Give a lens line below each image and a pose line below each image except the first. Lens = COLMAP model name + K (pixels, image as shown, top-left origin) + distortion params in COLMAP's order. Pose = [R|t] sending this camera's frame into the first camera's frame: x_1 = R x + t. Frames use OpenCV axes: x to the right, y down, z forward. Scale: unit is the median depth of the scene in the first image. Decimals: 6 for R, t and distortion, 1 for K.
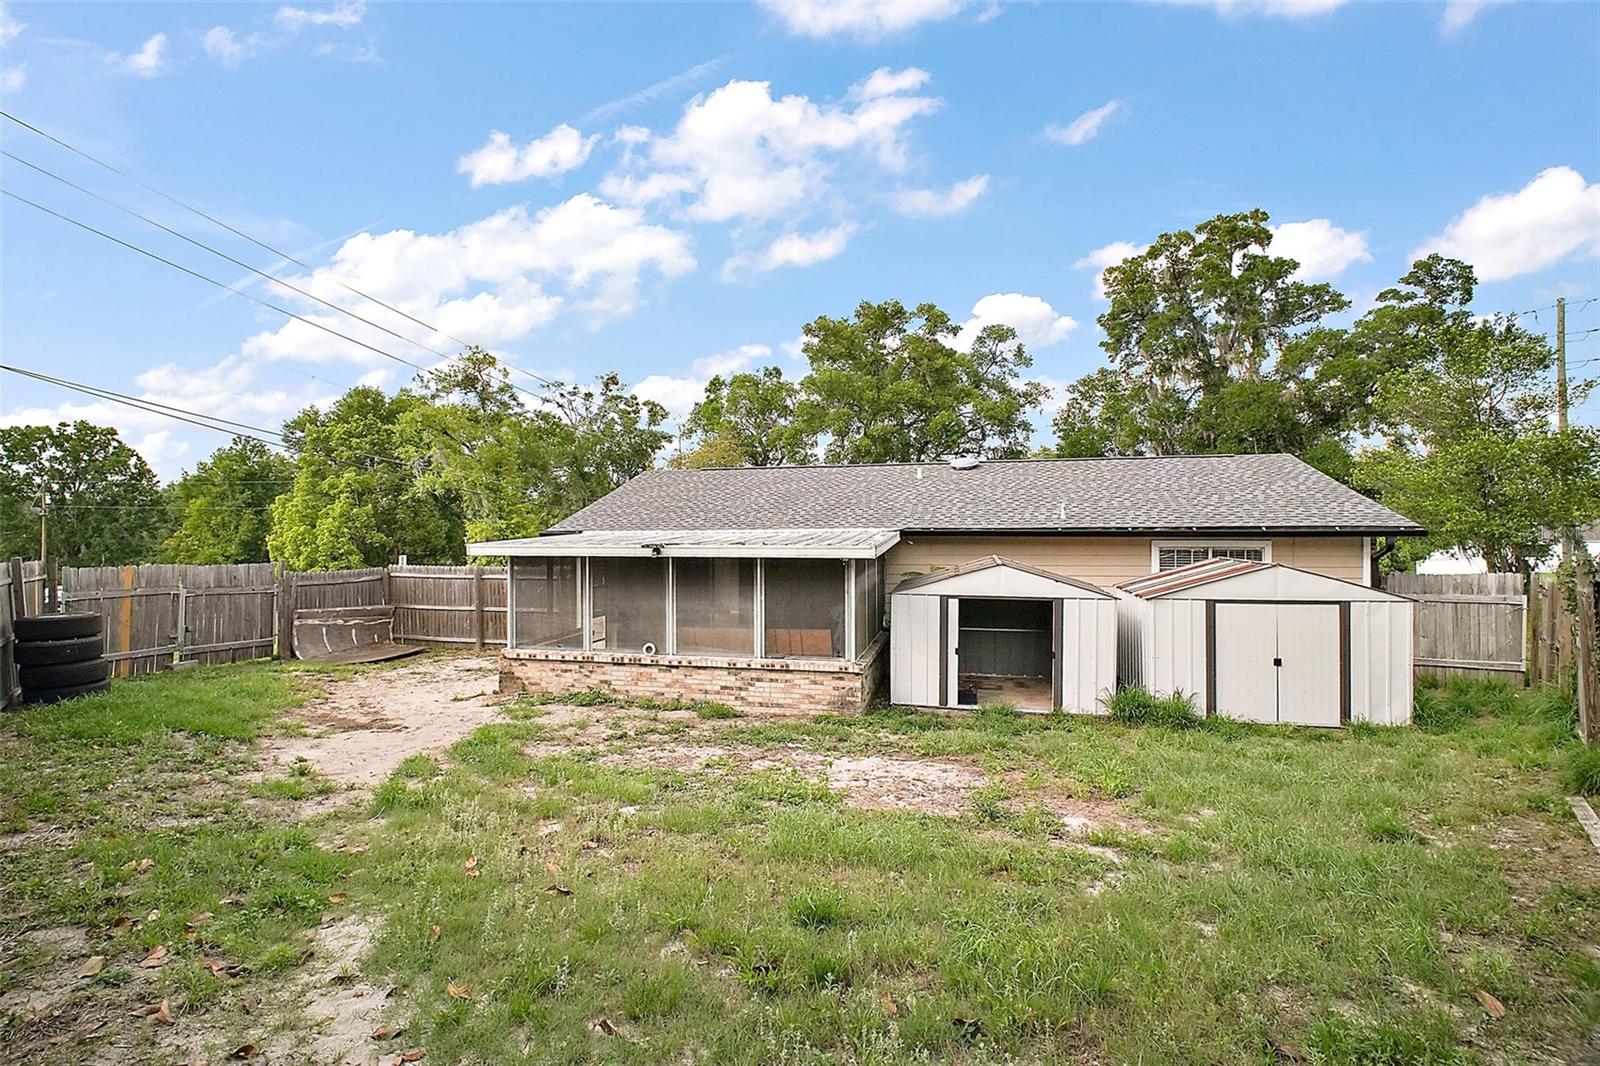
lens RADIAL K [[738.0, 0, 792.6], [0, 738.0, 516.4], [0, 0, 1]] dist [0.000883, -0.006191]
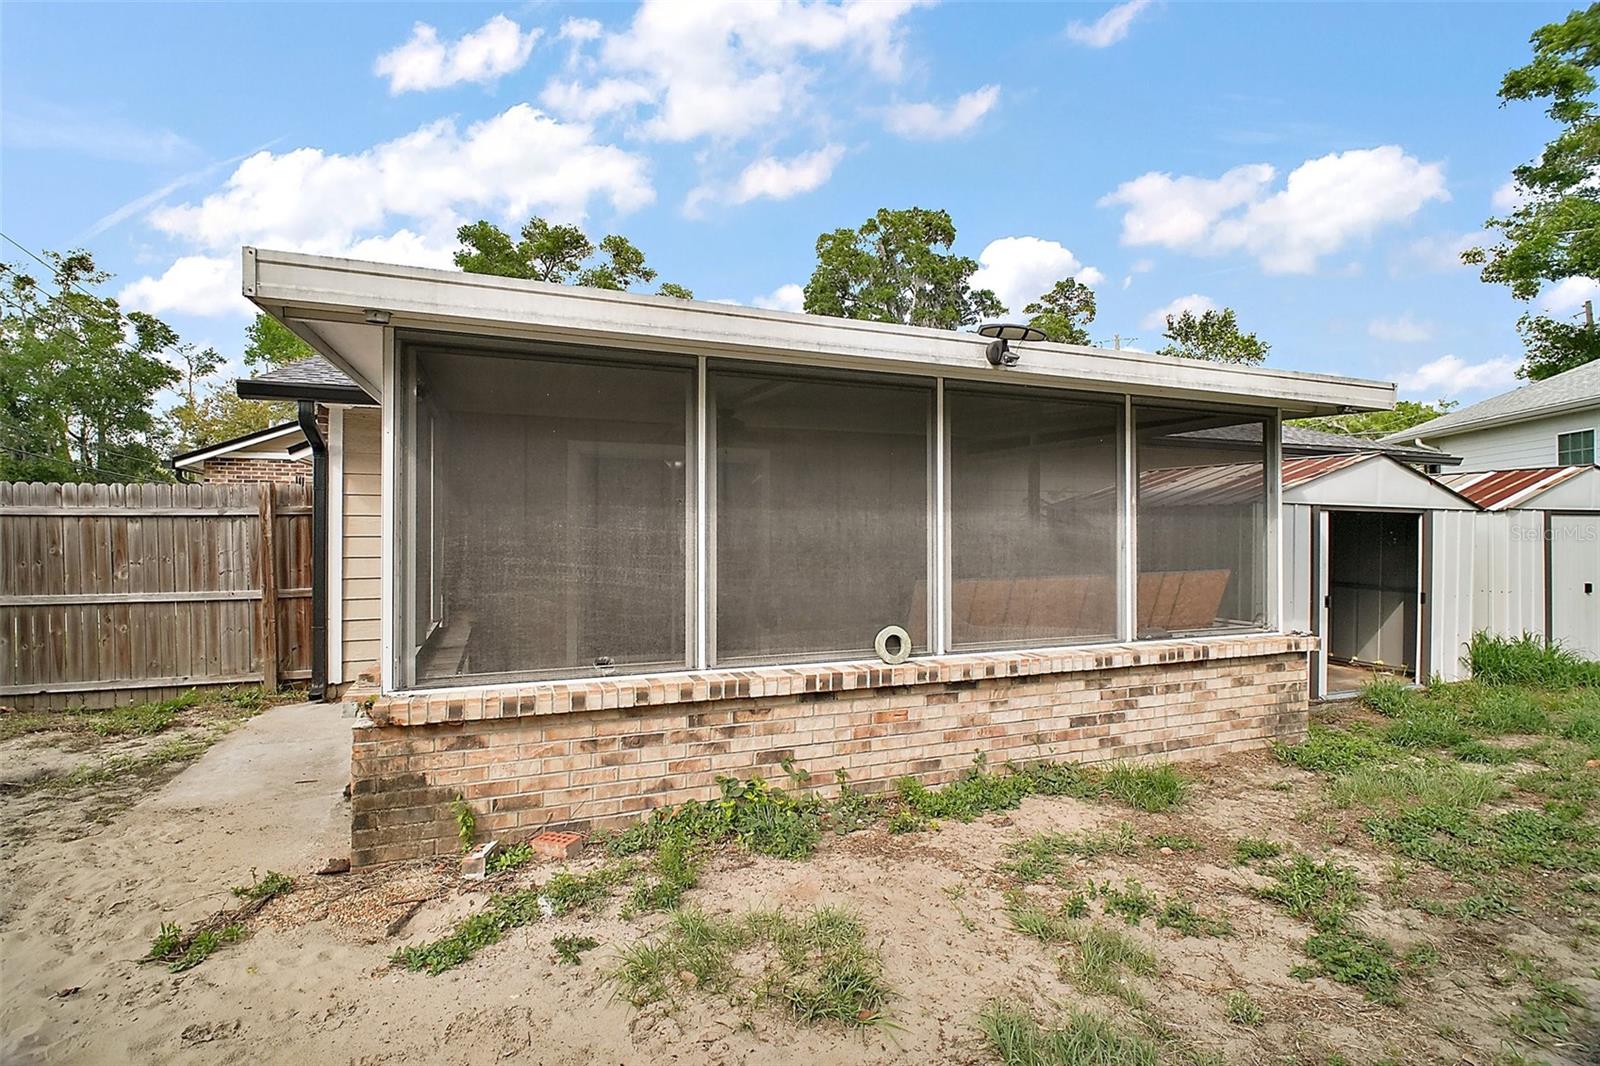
lens RADIAL K [[738.0, 0, 792.6], [0, 738.0, 516.4], [0, 0, 1]] dist [0.000883, -0.006191]
pose [[0.826649, 0.015704, 0.562499, -0.436340], [-0.013059, 0.999877, -0.008723, 0.121107], [-0.562567, -0.000135, 0.826752, 0.728203]]
